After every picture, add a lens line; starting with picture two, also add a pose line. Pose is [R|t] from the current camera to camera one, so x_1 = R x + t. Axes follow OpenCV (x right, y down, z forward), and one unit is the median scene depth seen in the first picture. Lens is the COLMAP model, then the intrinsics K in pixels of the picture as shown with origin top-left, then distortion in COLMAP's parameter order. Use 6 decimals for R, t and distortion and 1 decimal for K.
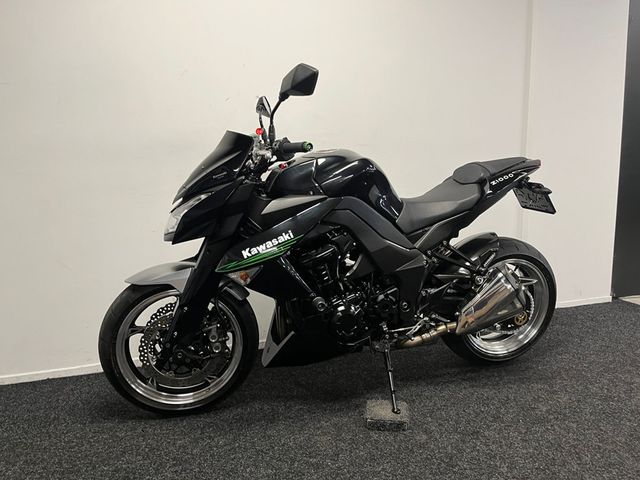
lens RADIAL K [[487.1, 0, 320.8], [0, 487.1, 243.6], [0, 0, 1]] dist [0.081138, -0.120035]
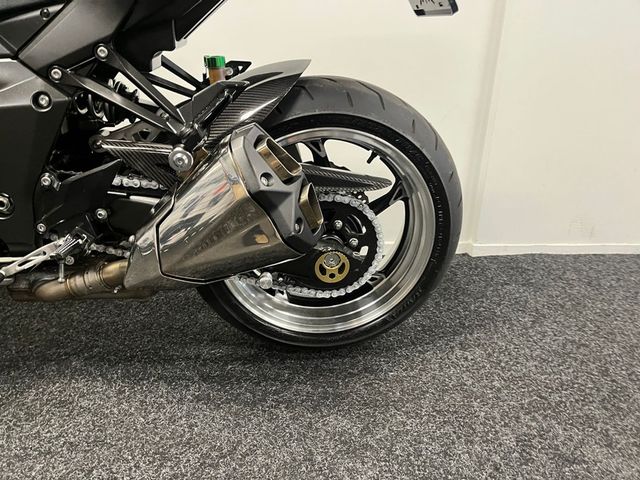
lens RADIAL K [[487.1, 0, 320.8], [0, 487.1, 243.6], [0, 0, 1]] dist [0.081138, -0.120035]
pose [[0.979677, 0.124393, -0.157351, 0.511439], [-0.093567, 0.977306, 0.190050, 0.056142], [0.177421, -0.171465, 0.969083, 0.653993]]
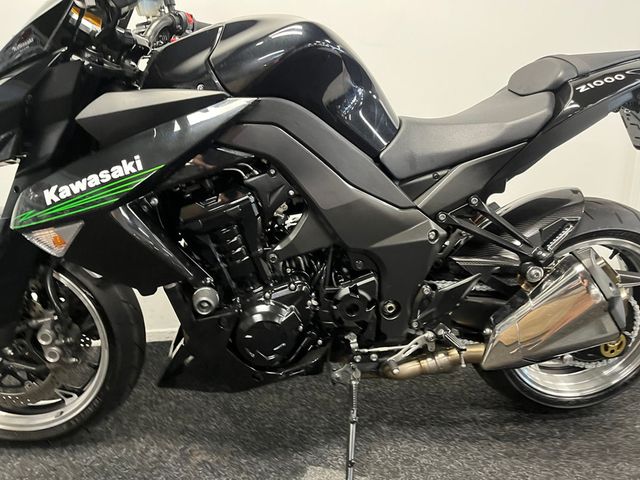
lens RADIAL K [[488.3, 0, 317.0], [0, 488.3, 237.1], [0, 0, 1]] dist [0.081460, -0.109193]
pose [[0.983631, 0.067929, -0.166898, 0.180826], [-0.055989, 0.995592, 0.075240, 0.007304], [0.171273, -0.064664, 0.983099, 0.445711]]
